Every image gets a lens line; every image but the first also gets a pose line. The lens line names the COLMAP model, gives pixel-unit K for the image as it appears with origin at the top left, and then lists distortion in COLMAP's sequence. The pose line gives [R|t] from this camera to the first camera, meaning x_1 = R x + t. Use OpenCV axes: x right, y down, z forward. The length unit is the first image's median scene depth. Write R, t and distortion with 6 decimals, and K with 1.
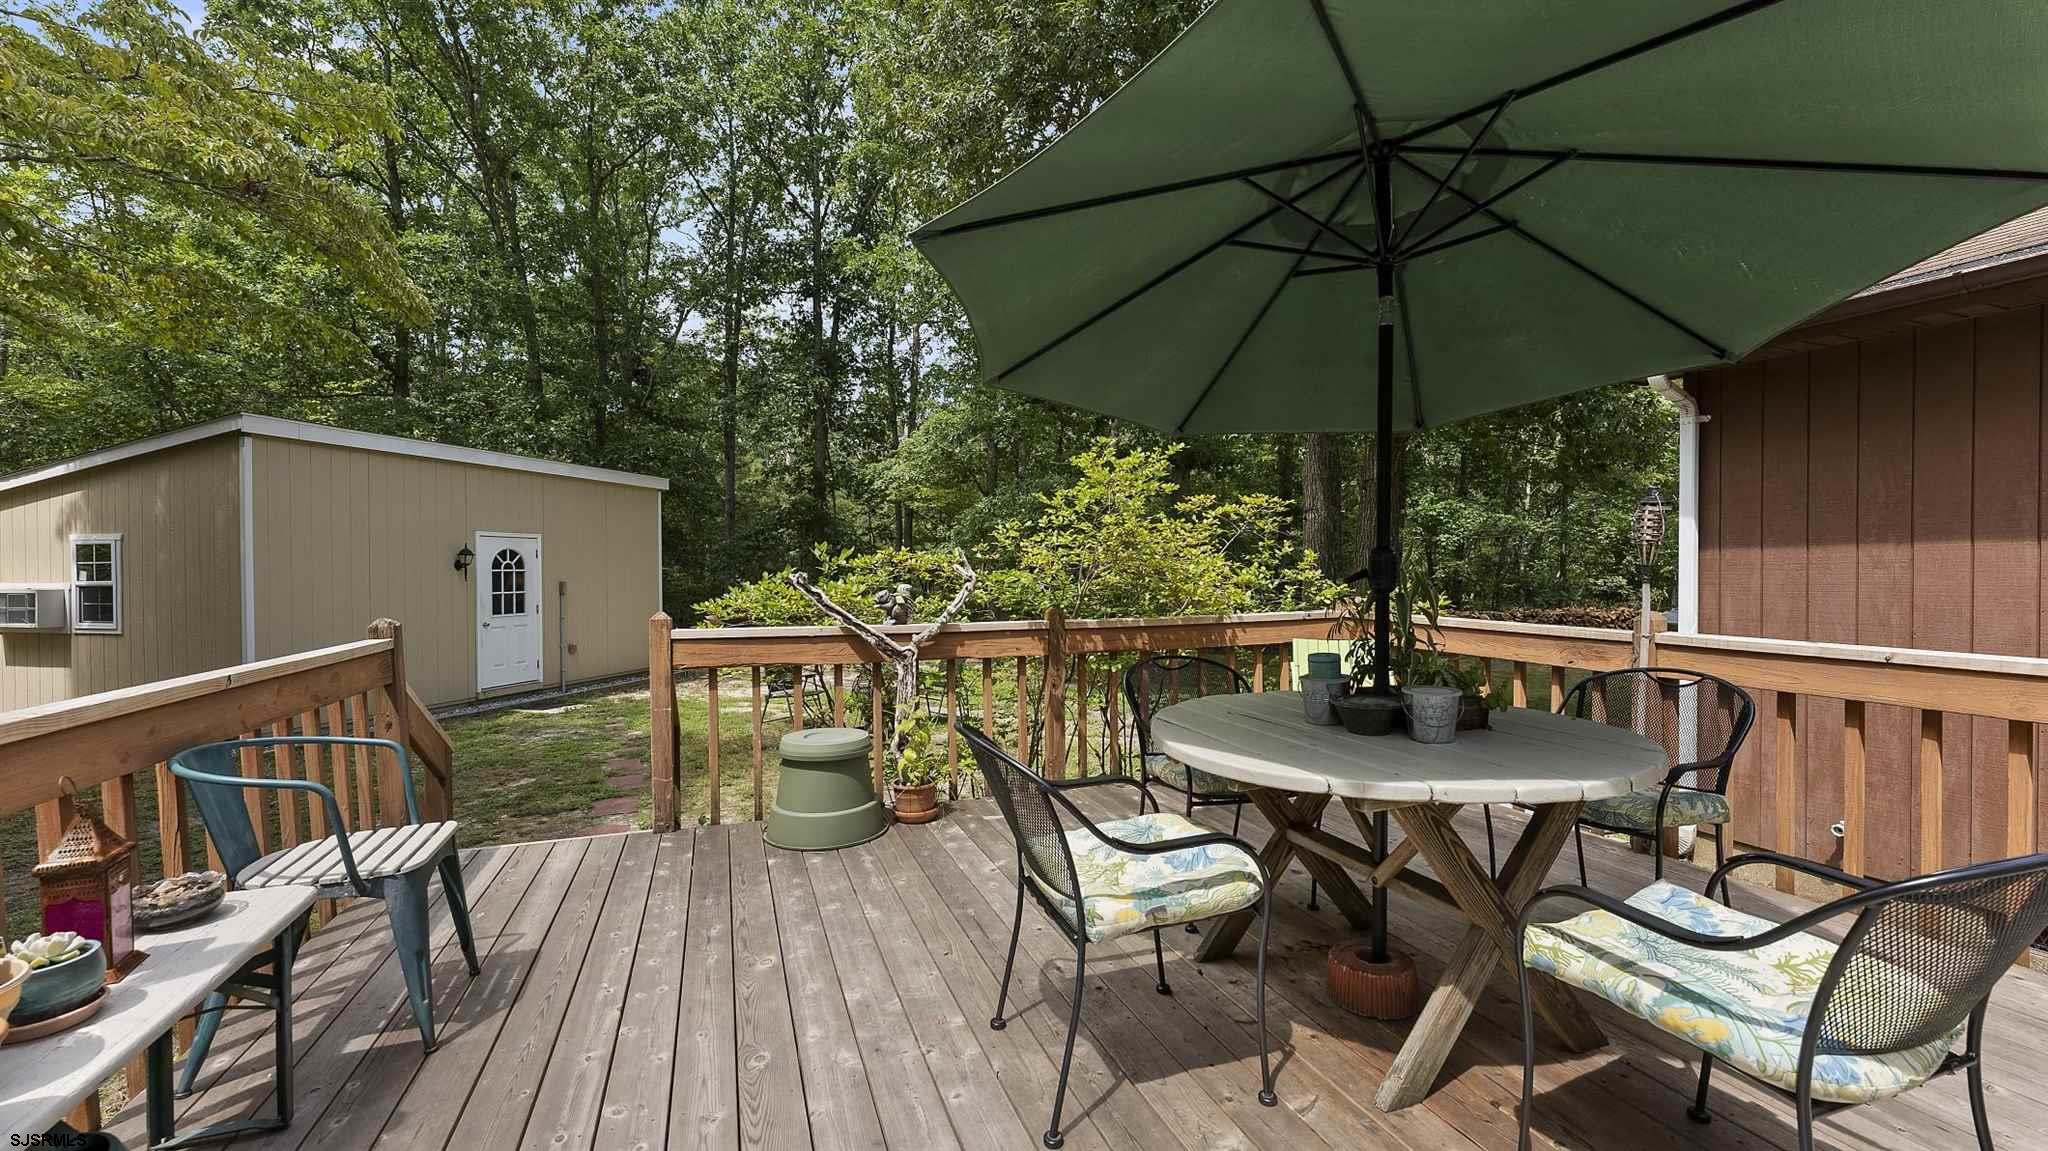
lens RADIAL K [[819.4, 0, 1037.2], [0, 819.4, 573.8], [0, 0, 1]] dist [0.003965, -0.001081]
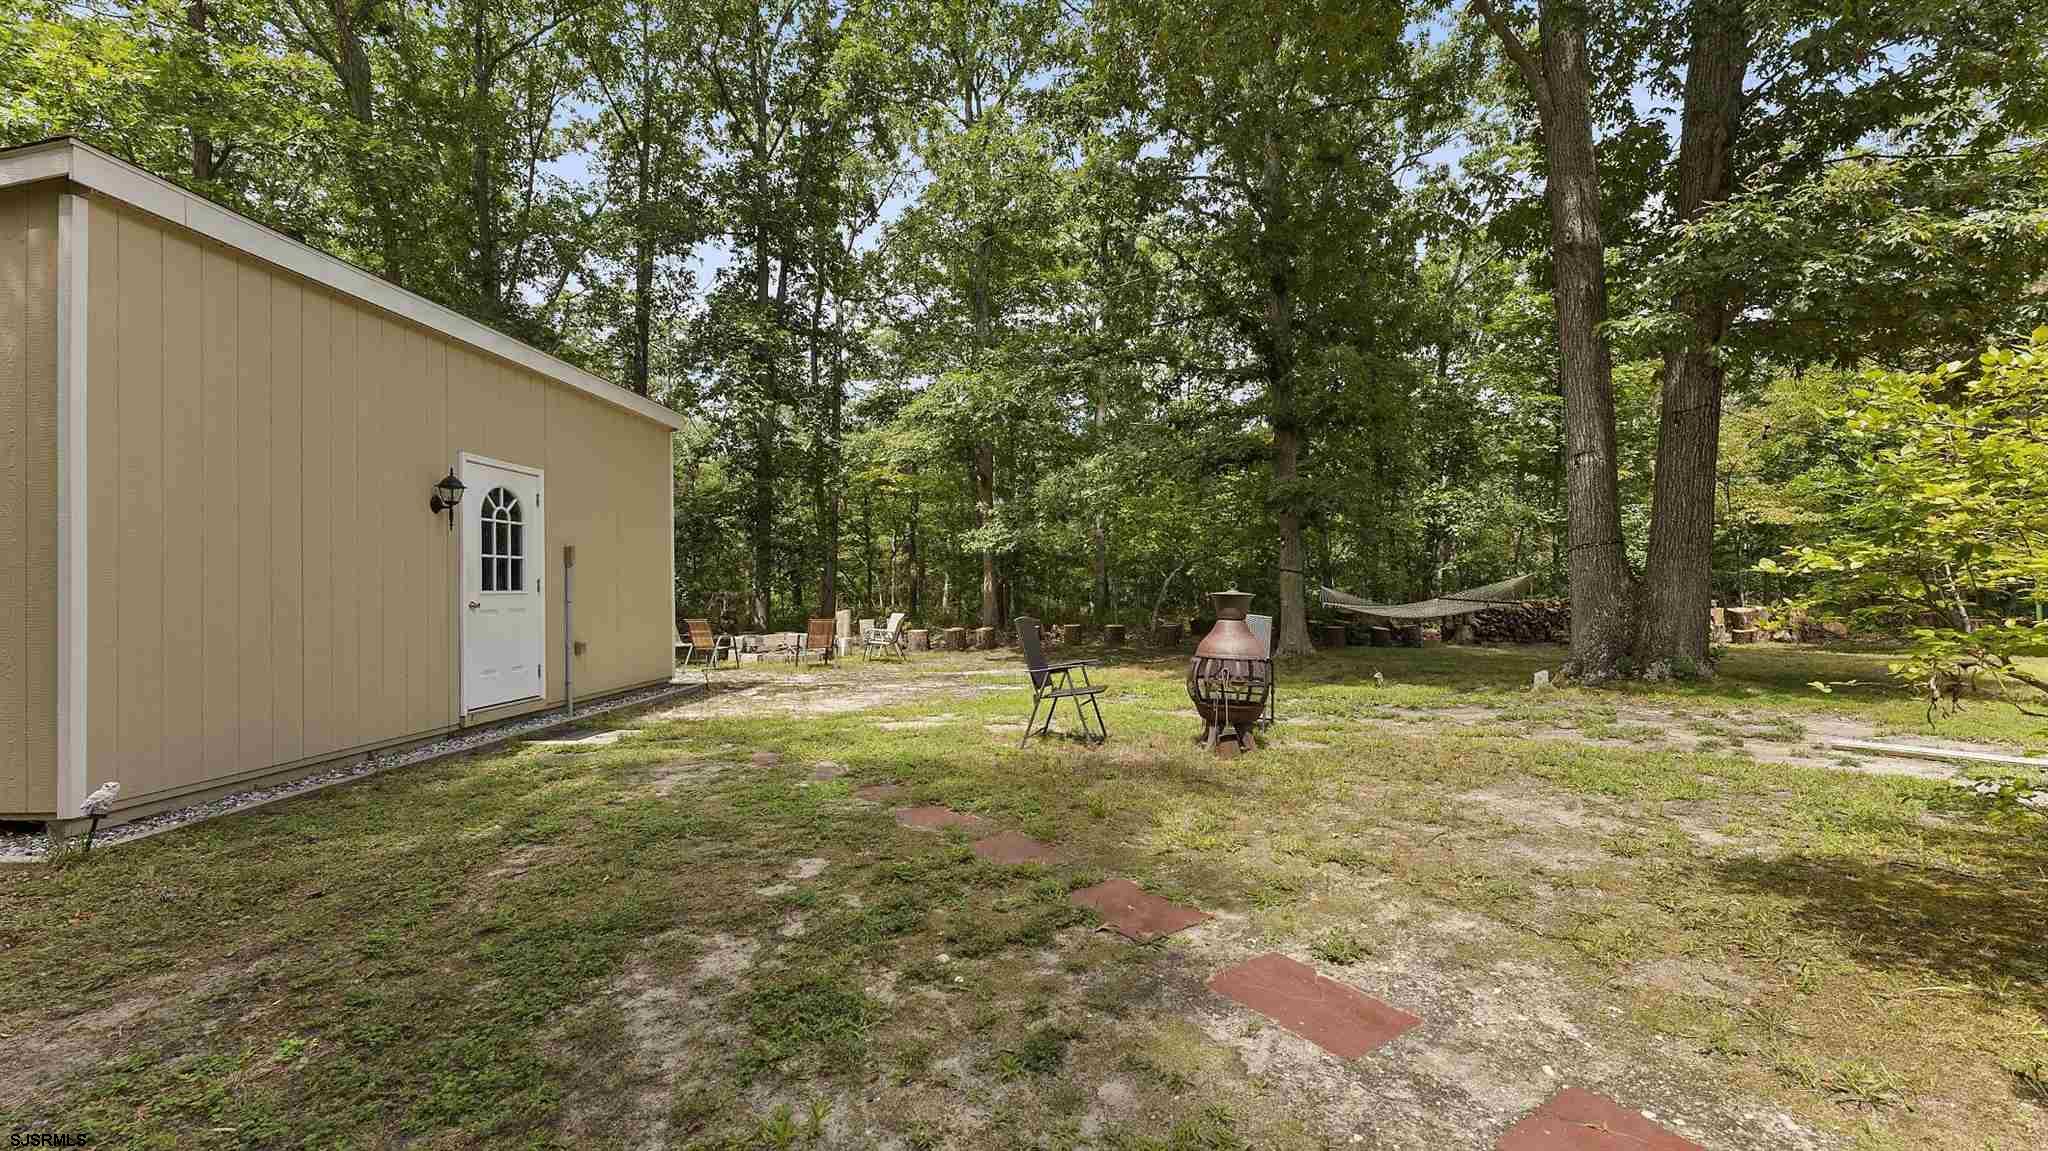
lens RADIAL K [[819.4, 0, 1068.7], [0, 819.4, 559.8], [0, 0, 1]] dist [0.003965, -0.001081]
pose [[0.975168, -0.010530, 0.221216, -0.365615], [0.019795, 0.999015, -0.039705, 0.060114], [-0.220580, 0.043098, 0.974416, 0.294769]]
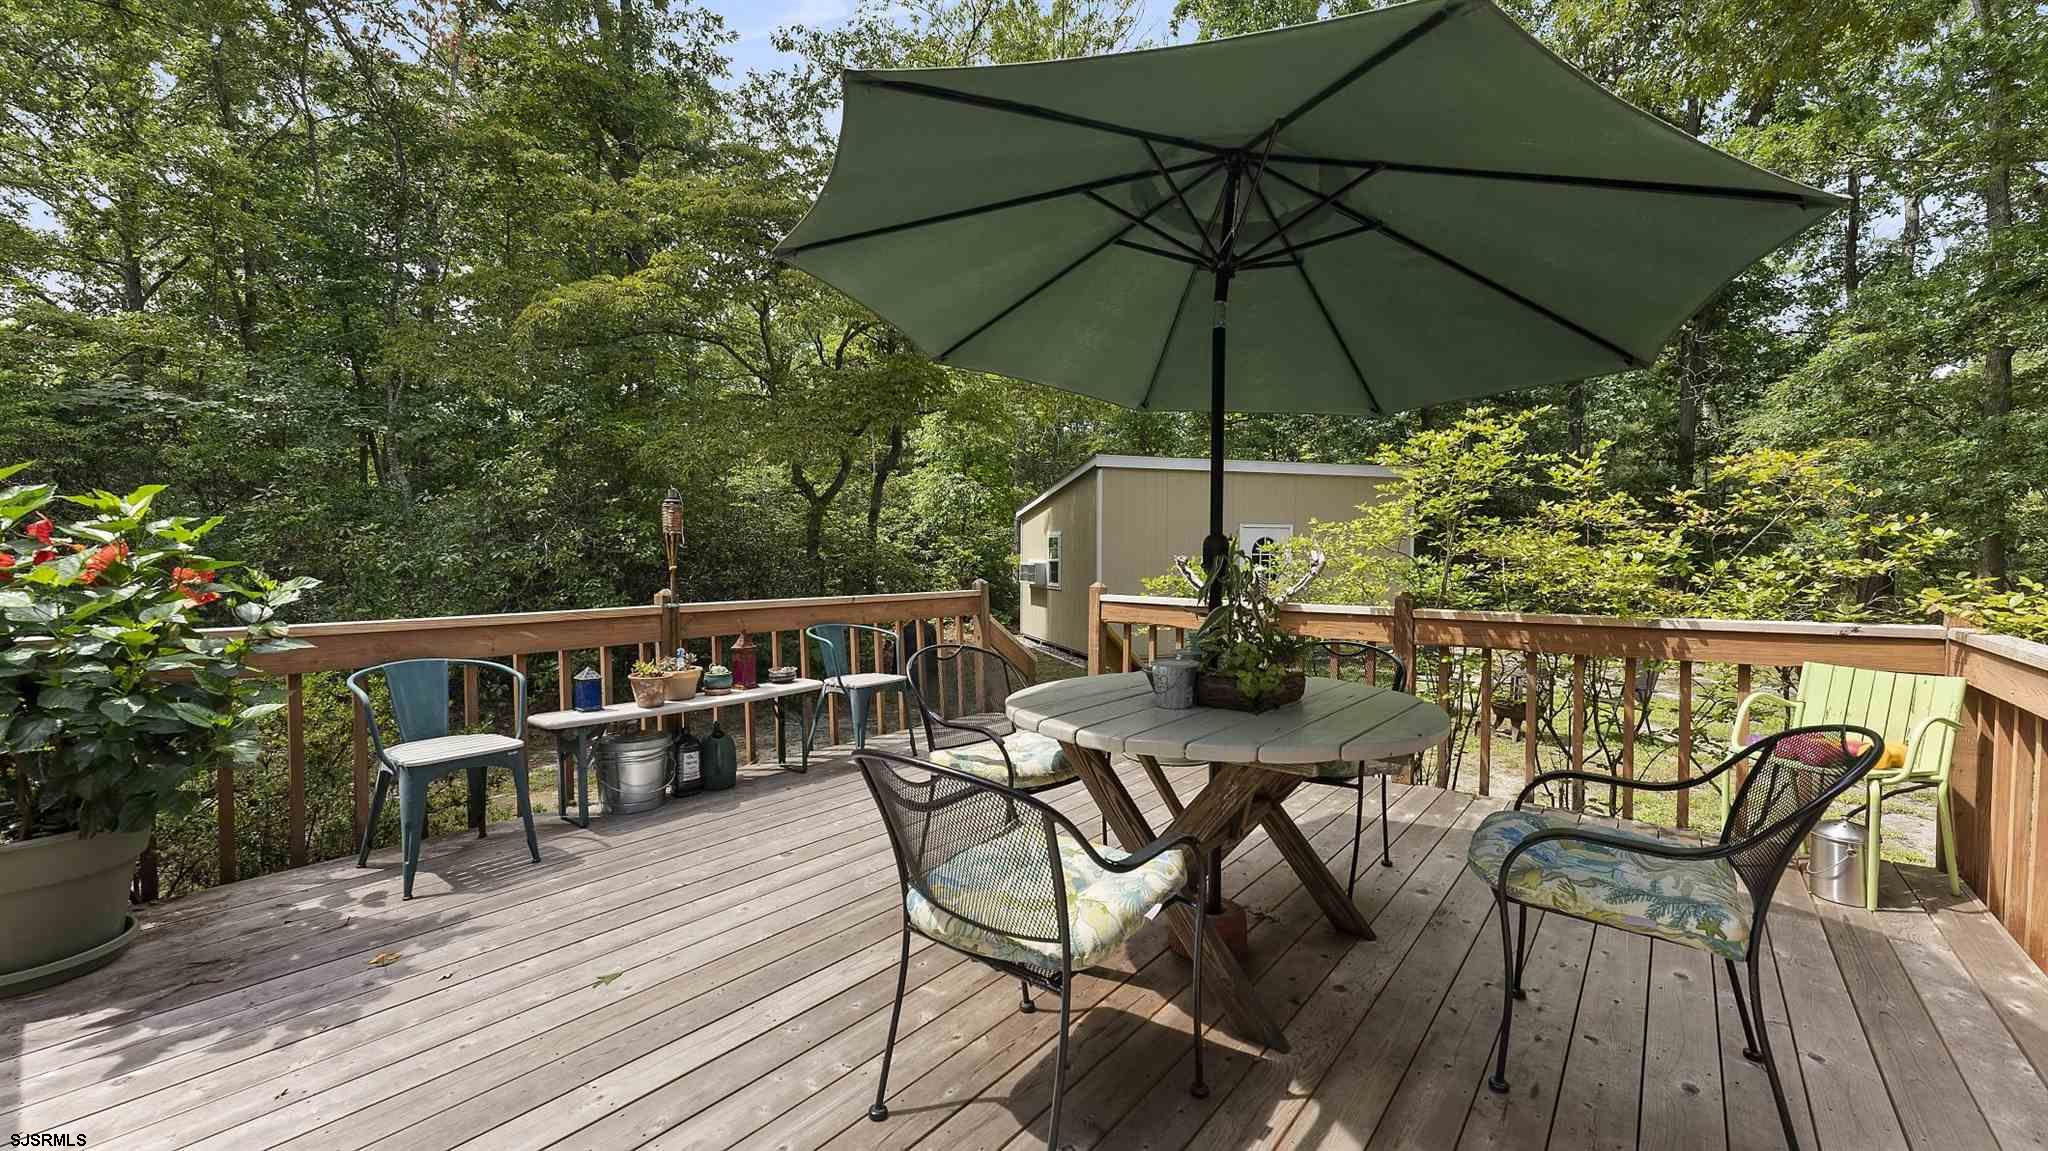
lens RADIAL K [[819.4, 0, 1031.2], [0, 819.4, 581.7], [0, 0, 1]] dist [0.003965, -0.001081]
pose [[0.517423, 0.034323, -0.855041, 0.246234], [-0.010092, 0.999371, 0.034009, -0.001259], [0.855670, -0.008968, 0.517444, 0.047114]]
